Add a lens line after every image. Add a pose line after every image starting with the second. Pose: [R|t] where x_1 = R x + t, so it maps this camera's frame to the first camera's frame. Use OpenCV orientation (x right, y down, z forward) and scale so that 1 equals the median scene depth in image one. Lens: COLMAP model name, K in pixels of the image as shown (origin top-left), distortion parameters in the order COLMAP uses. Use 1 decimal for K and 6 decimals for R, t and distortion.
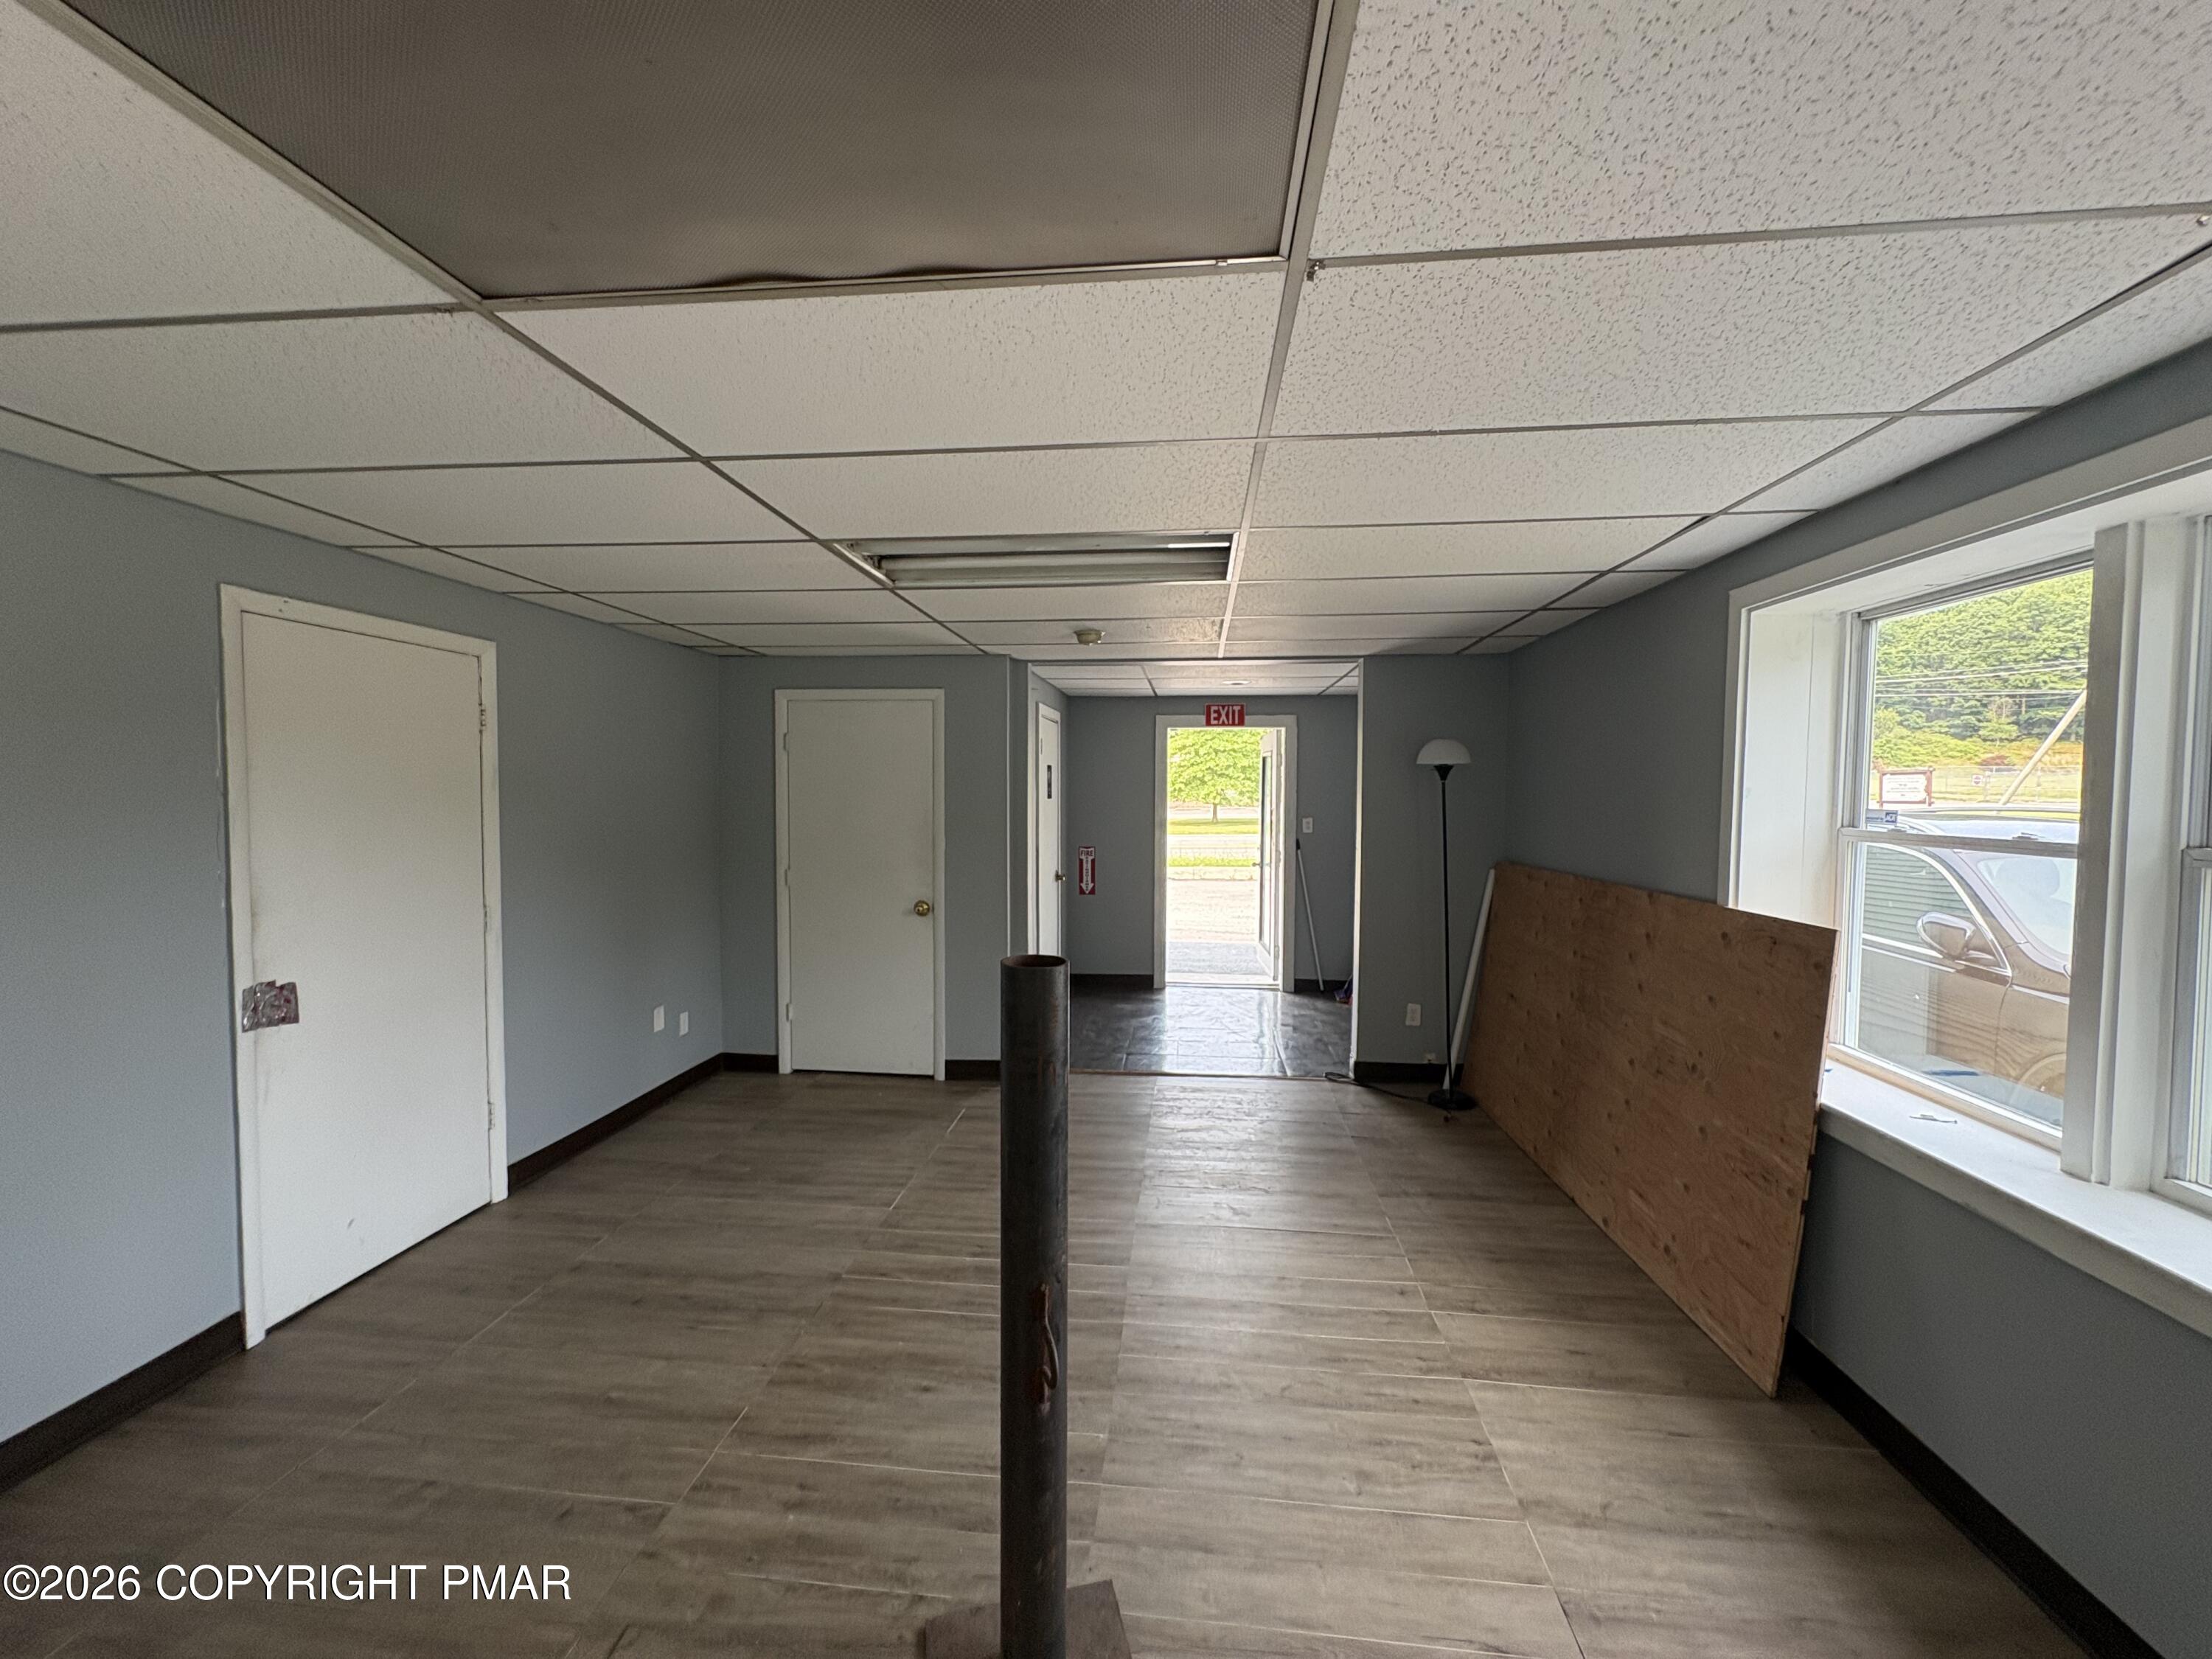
lens RADIAL K [[889.4, 0, 1106.0], [0, 889.4, 829.5], [0, 0, 1]] dist [-0.002073, -0.000345]
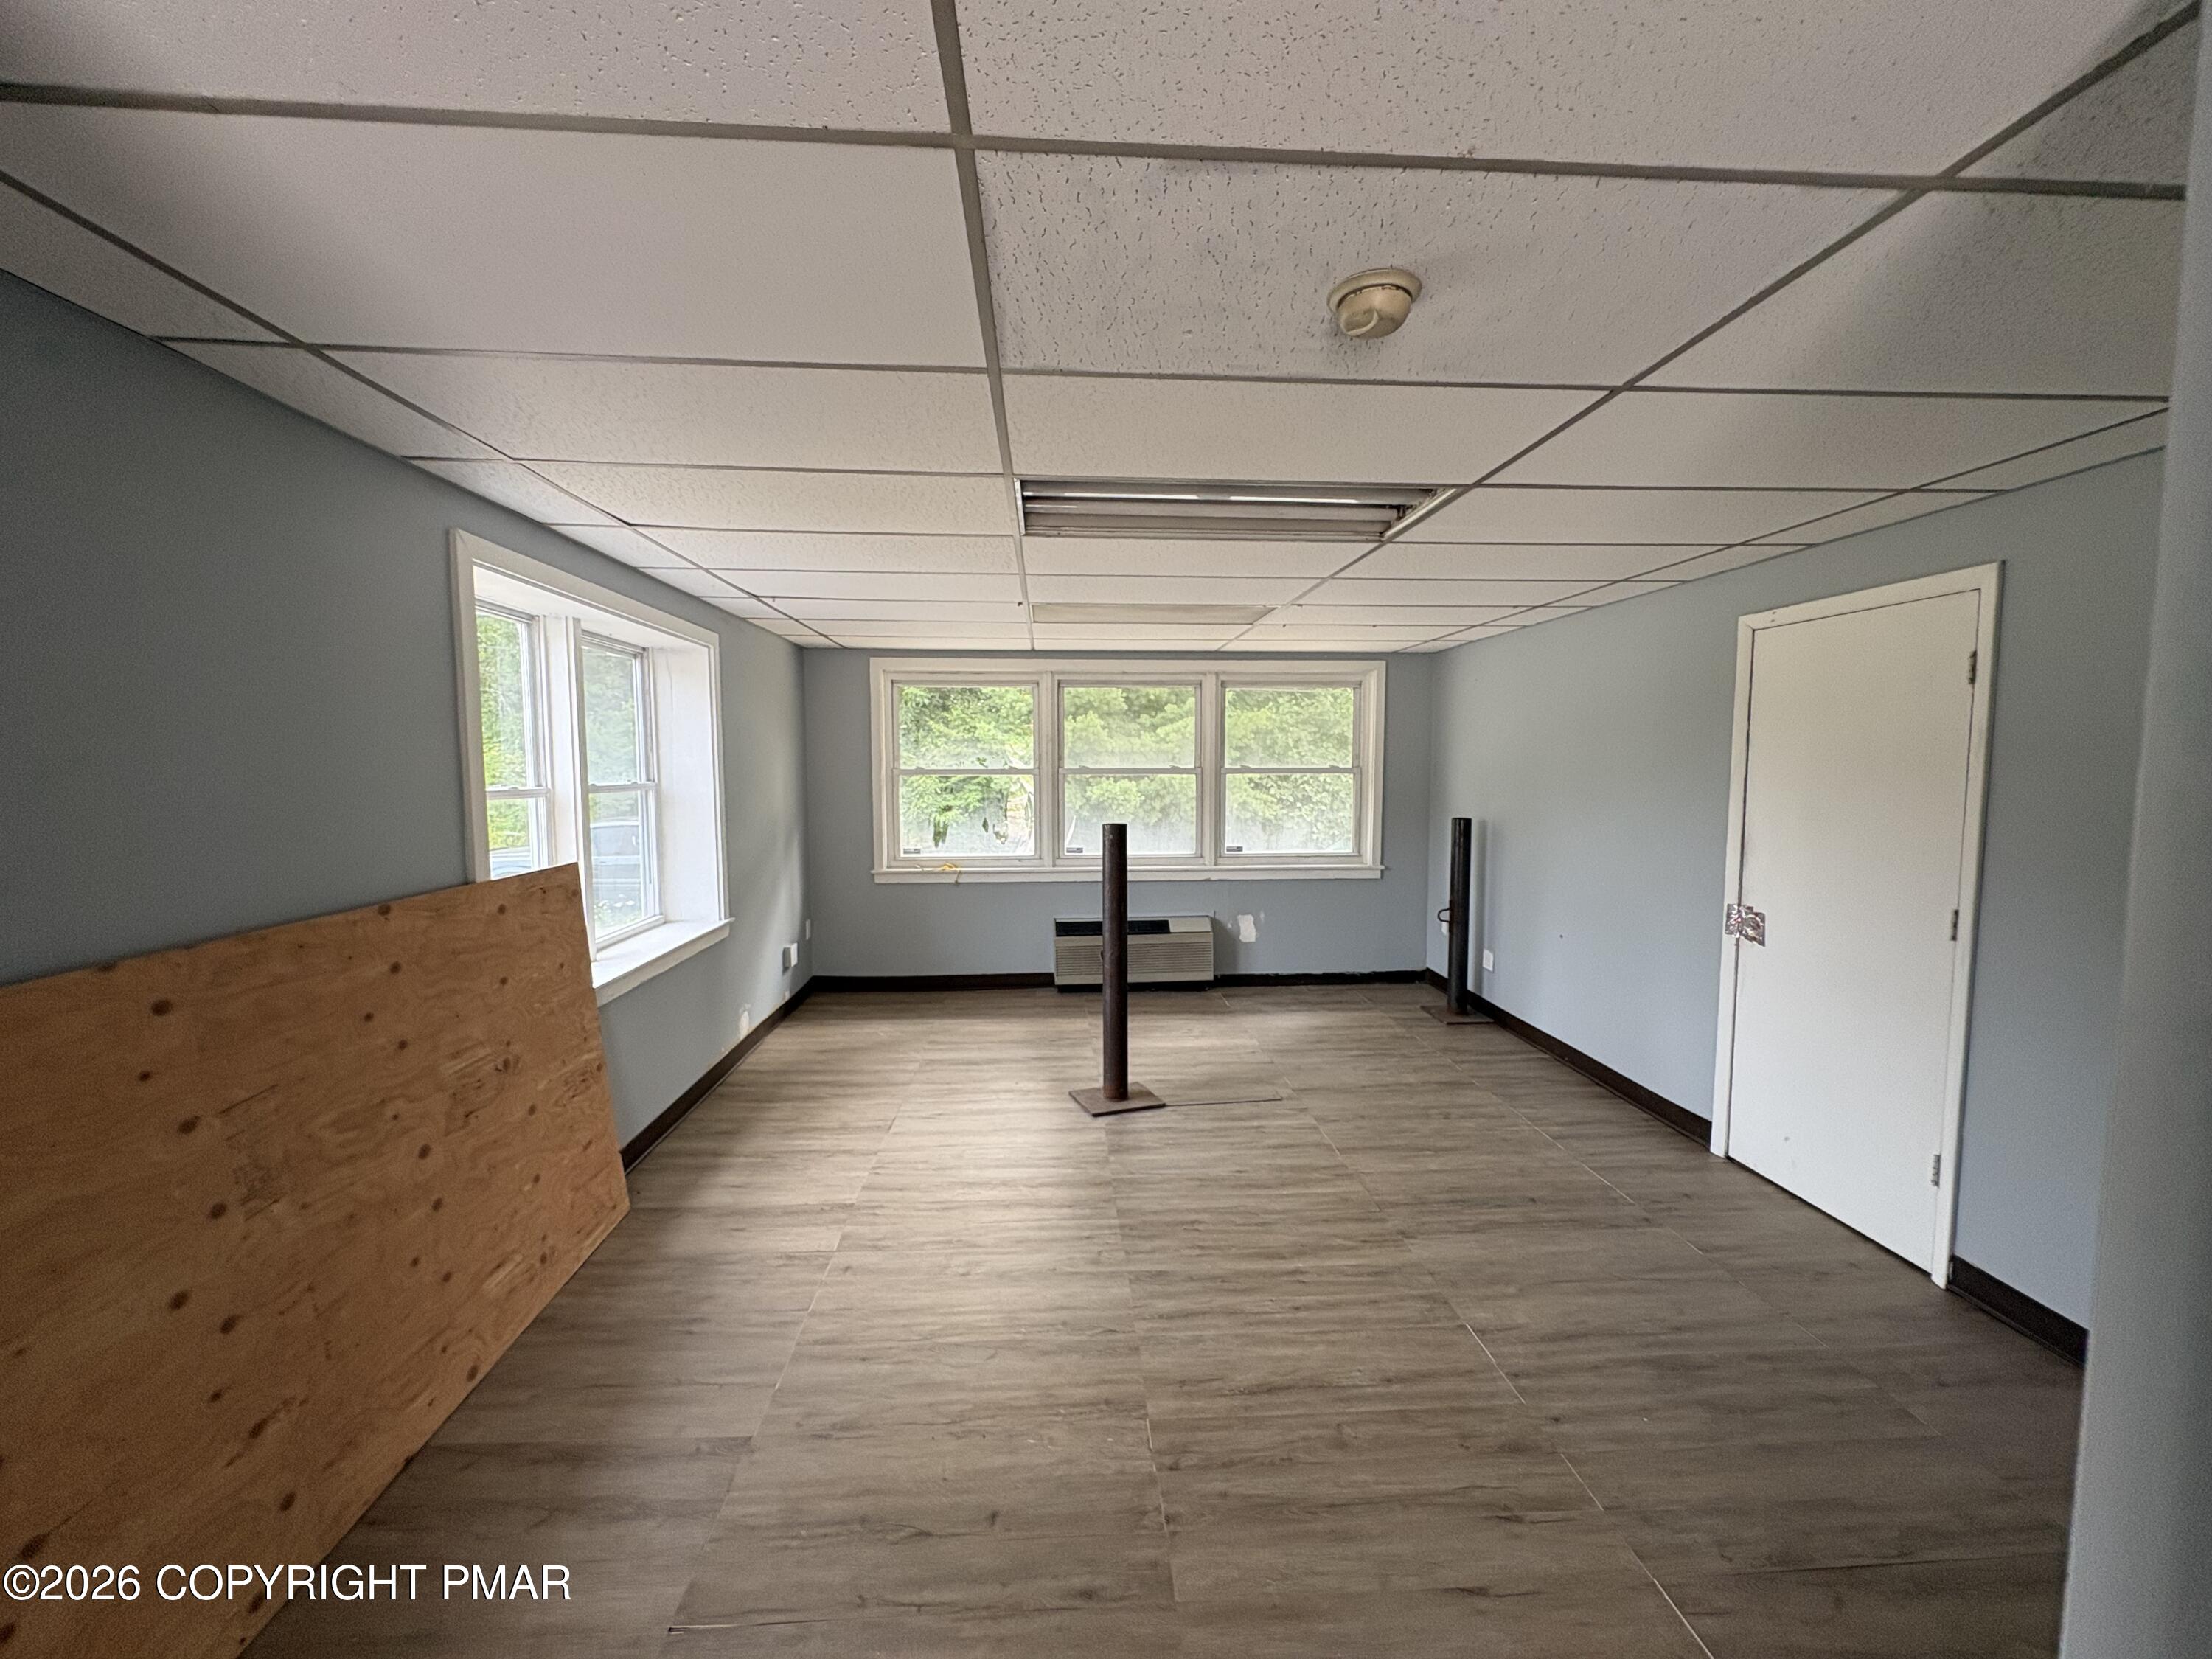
lens RADIAL K [[906.1, 0, 1109.7], [0, 906.1, 841.6], [0, 0, 1]] dist [0.001326, 0.000051]
pose [[-0.986366, 0.009524, -0.164293, 0.229255], [-0.011189, 0.992133, 0.124687, -0.084656], [0.164188, 0.124826, -0.978499, 2.181222]]
